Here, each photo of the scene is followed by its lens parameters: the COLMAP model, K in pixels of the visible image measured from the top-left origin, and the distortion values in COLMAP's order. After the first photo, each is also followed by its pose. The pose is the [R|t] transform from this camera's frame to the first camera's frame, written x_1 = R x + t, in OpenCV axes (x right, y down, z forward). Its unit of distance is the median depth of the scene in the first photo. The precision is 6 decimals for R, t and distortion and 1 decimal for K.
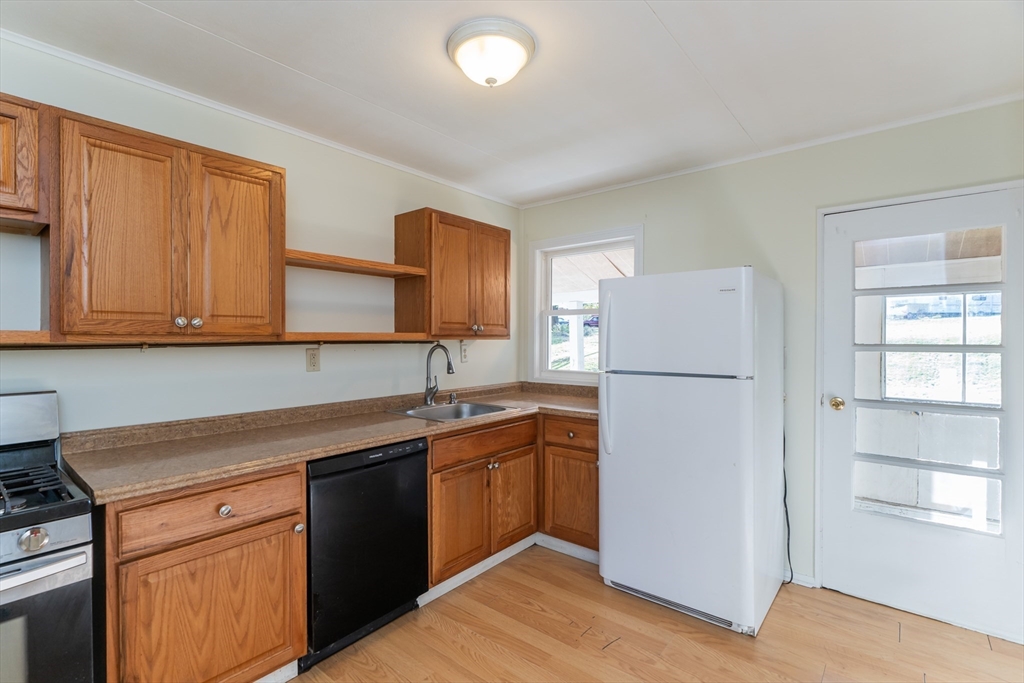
lens RADIAL K [[459.7, 0, 518.3], [0, 459.7, 340.1], [0, 0, 1]] dist [-0.001701, 0.000004]
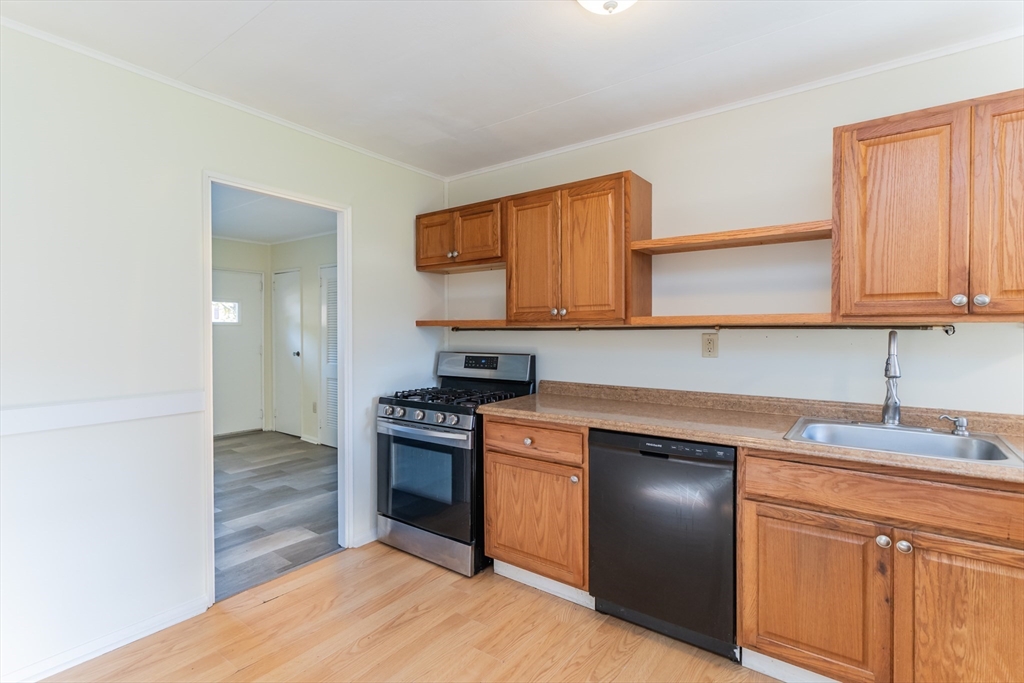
lens RADIAL K [[488.3, 0, 503.1], [0, 488.3, 338.9], [0, 0, 1]] dist [-0.003686, 0.000764]
pose [[0.057633, 0.017243, -0.998189, 0.580567], [-0.003921, 0.999847, 0.017046, 0.014986], [0.998330, 0.002932, 0.057692, 0.546384]]
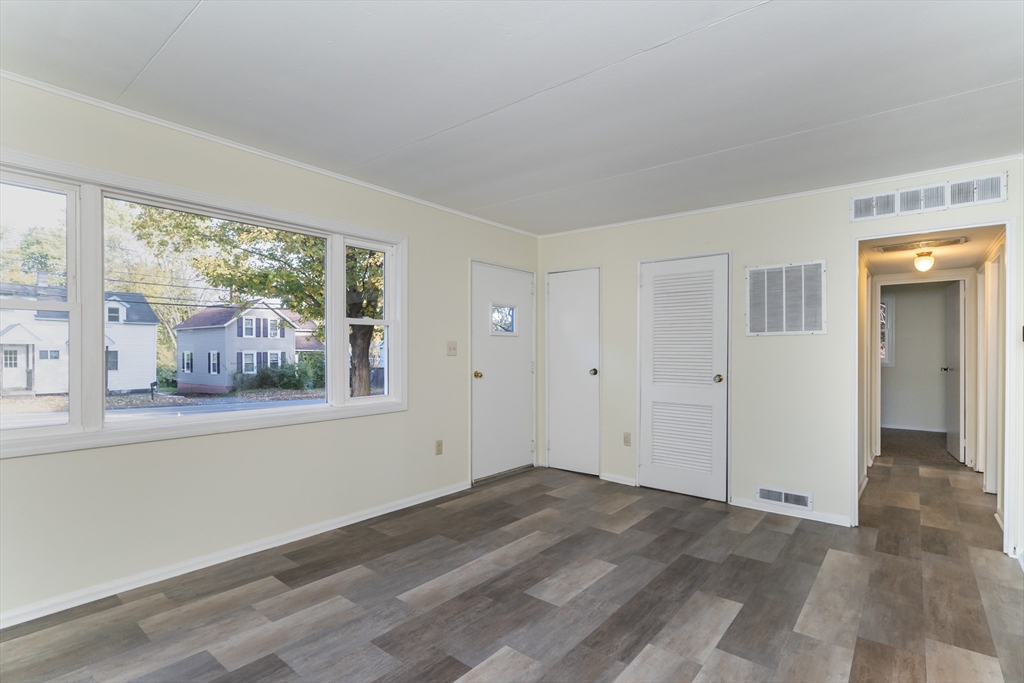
lens RADIAL K [[492.4, 0, 512.8], [0, 492.4, 347.3], [0, 0, 1]] dist [-0.002602, 0.000774]
pose [[0.019722, -0.004822, -0.999794, 0.054707], [0.001590, 0.999987, -0.004791, 0.044178], [0.999804, -0.001496, 0.019729, -0.729852]]
